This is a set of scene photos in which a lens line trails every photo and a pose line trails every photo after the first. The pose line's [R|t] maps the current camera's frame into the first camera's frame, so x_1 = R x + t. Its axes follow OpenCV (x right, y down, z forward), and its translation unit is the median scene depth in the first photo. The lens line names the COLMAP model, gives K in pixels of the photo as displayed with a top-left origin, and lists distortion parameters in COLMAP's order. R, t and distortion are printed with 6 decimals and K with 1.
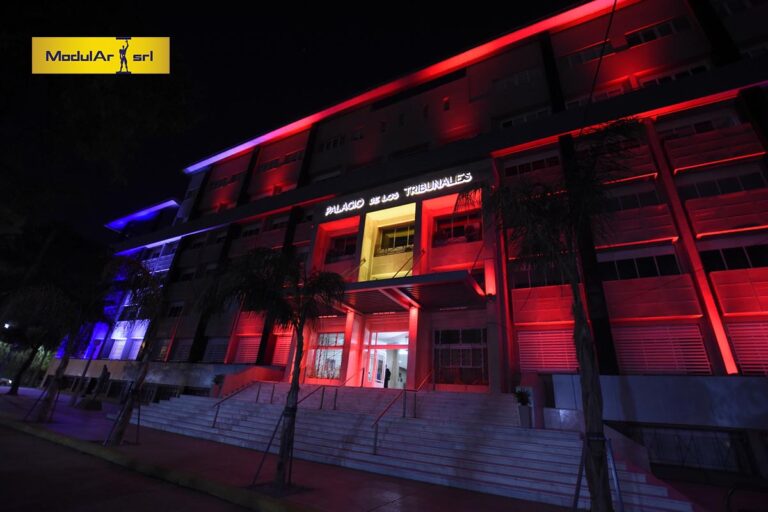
lens RADIAL K [[336.6, 0, 385.0], [0, 336.6, 258.2], [0, 0, 1]] dist [-0.021483, 0.000351]
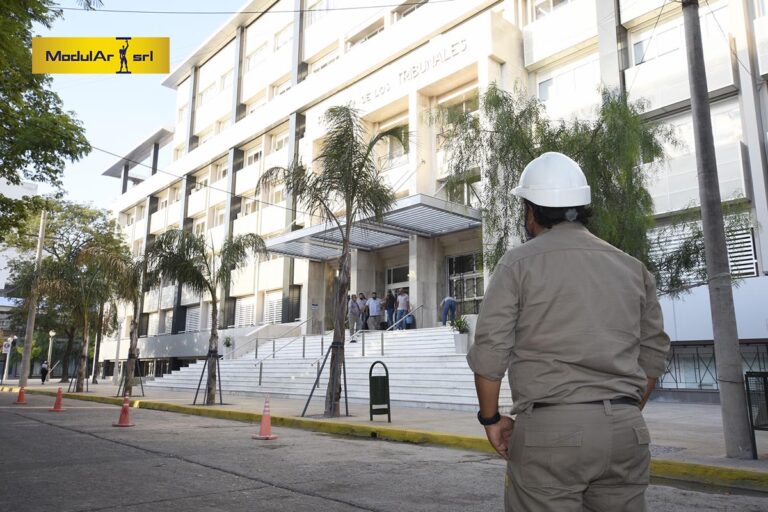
lens RADIAL K [[584.4, 0, 384.0], [0, 584.4, 256.0], [0, 0, 1]] dist [0.020350, 0.002749]
pose [[0.937887, -0.141074, -0.316963, 0.400033], [0.206244, 0.961351, 0.182395, -0.068746], [0.278982, -0.236438, 0.930734, -0.305246]]
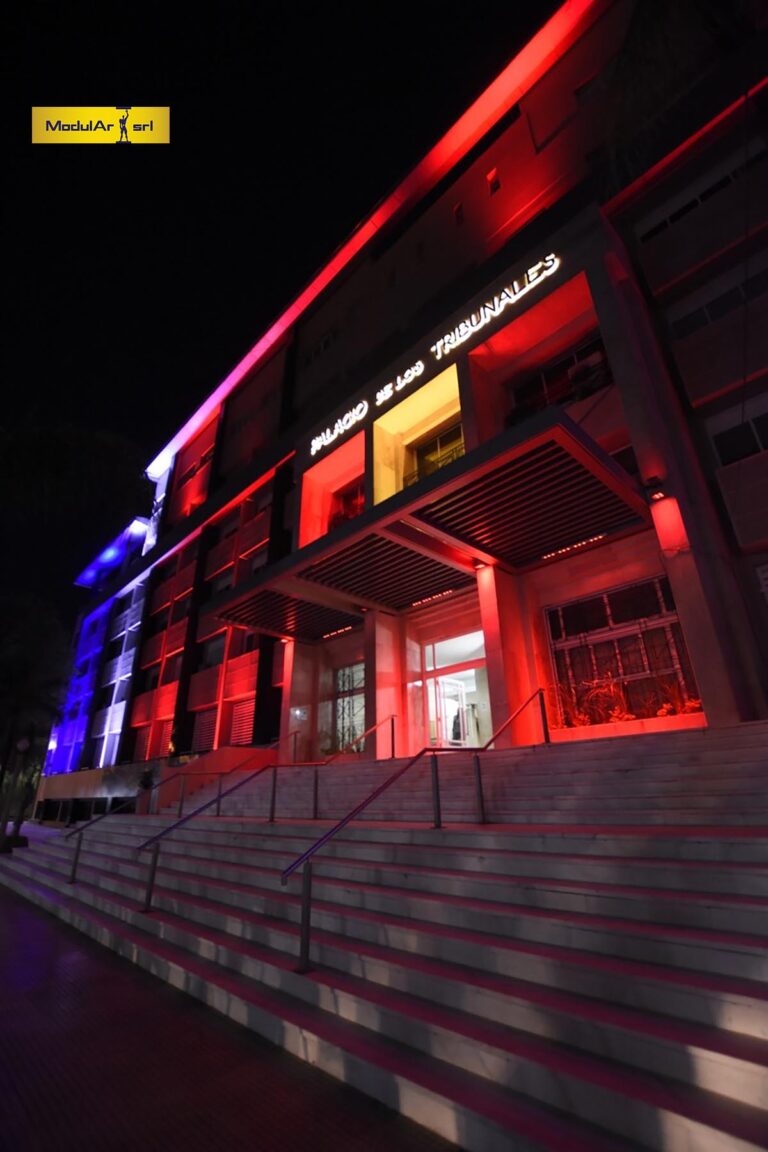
lens RADIAL K [[504.9, 0, 385.7], [0, 504.9, 571.6], [0, 0, 1]] dist [-0.021483, 0.000351]
pose [[0.946318, -0.214797, -0.241547, 0.106235], [0.213312, 0.976440, -0.032605, 0.126161], [0.242859, -0.020670, 0.969841, 0.278400]]
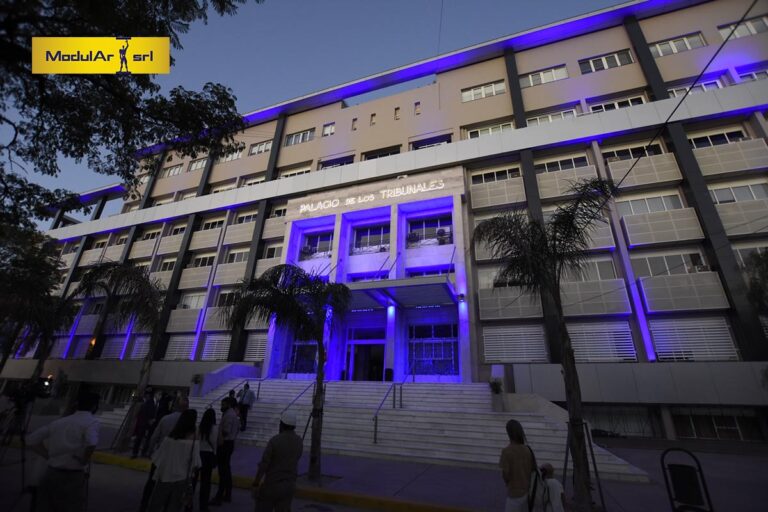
lens RADIAL K [[336.6, 0, 385.0], [0, 336.6, 258.2], [0, 0, 1]] dist [-0.021483, 0.000351]
pose [[0.989319, 0.011262, 0.145330, -0.079622], [-0.016994, 0.999123, 0.038263, -0.039749], [-0.144772, -0.040324, 0.988643, -0.047994]]
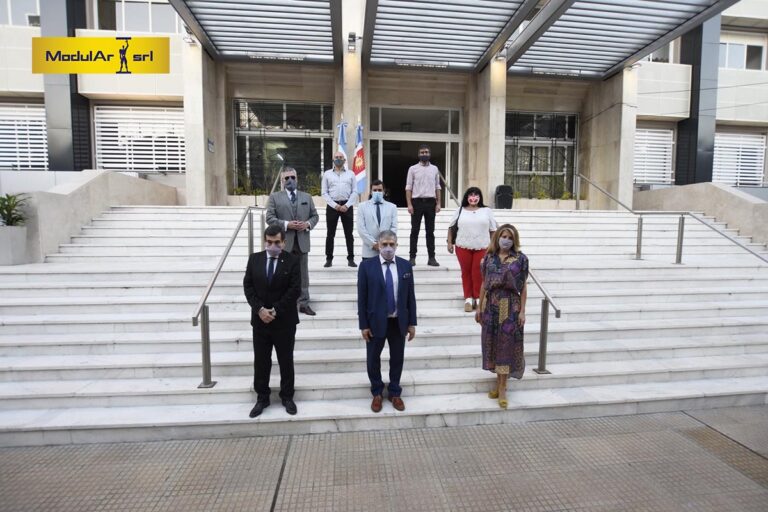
lens RADIAL K [[336.6, 0, 385.0], [0, 336.6, 258.2], [0, 0, 1]] dist [-0.021483, 0.000351]
pose [[0.821983, -0.116610, 0.557446, -0.328597], [-0.173635, 0.880898, 0.440306, 0.192189], [-0.542398, -0.458716, 0.703835, 0.511370]]
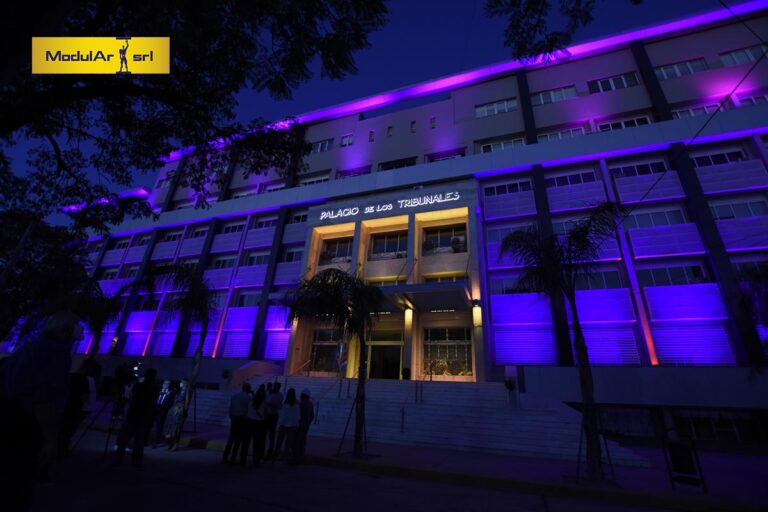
lens RADIAL K [[336.6, 0, 385.0], [0, 336.6, 258.2], [0, 0, 1]] dist [-0.021483, 0.000351]
pose [[0.989867, 0.034308, 0.137788, -0.135662], [-0.037569, 0.999071, 0.021135, -0.041121], [-0.136935, -0.026098, 0.990236, -0.101196]]
